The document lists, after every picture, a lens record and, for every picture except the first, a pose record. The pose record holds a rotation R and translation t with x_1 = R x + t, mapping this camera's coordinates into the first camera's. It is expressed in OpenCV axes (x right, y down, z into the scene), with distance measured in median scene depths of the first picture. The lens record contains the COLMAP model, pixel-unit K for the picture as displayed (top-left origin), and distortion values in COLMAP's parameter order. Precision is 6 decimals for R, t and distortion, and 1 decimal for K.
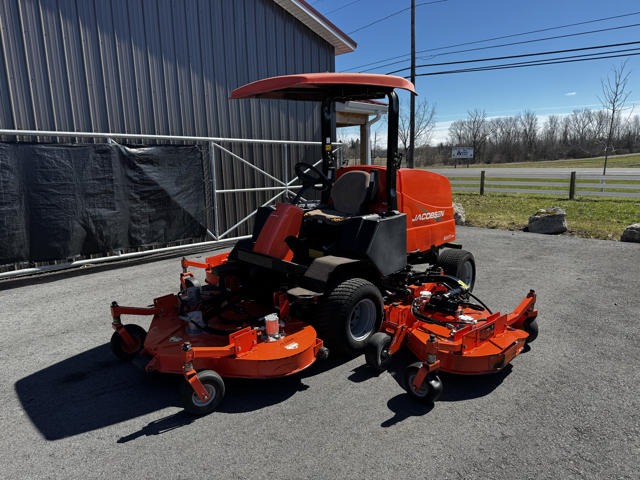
lens RADIAL K [[444.2, 0, 320.0], [0, 444.2, 240.0], [0, 0, 1]] dist [0.074071, -0.103088]
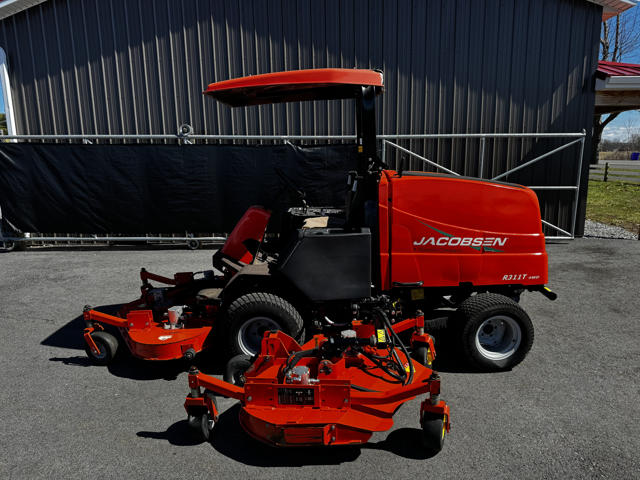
lens RADIAL K [[444.2, 0, 320.0], [0, 444.2, 240.0], [0, 0, 1]] dist [0.074071, -0.103088]
pose [[0.685168, 0.143849, -0.714039, 0.407107], [-0.127201, 0.988871, 0.077159, -0.056137], [0.717192, 0.037959, 0.695841, 0.212967]]
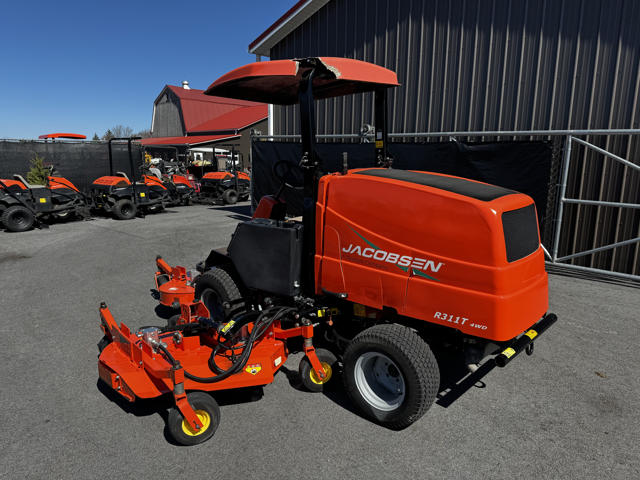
lens RADIAL K [[441.4, 0, 320.0], [0, 441.4, 240.0], [0, 0, 1]] dist [0.138582, -0.246404]
pose [[0.002219, 0.201976, -0.979388, 0.552141], [-0.189836, 0.961666, 0.197891, -0.118532], [0.981813, 0.185484, 0.040476, 0.585431]]
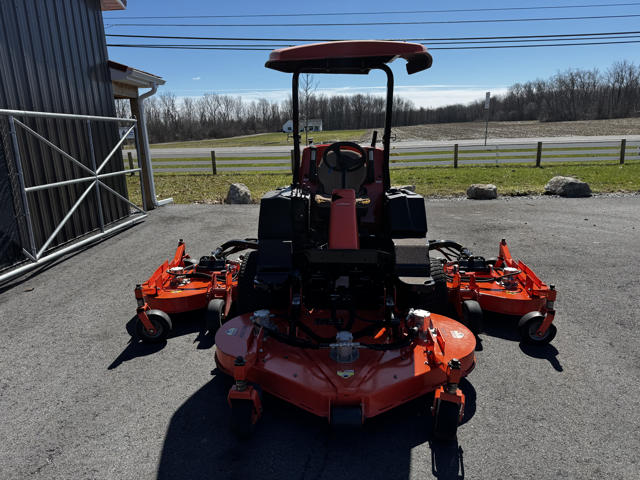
lens RADIAL K [[444.2, 0, 320.0], [0, 444.2, 240.0], [0, 0, 1]] dist [0.074071, -0.103088]
pose [[0.736556, -0.162815, 0.656488, -0.372595], [0.135356, 0.986443, 0.092782, -0.037656], [-0.662695, 0.020520, 0.748609, 0.203924]]
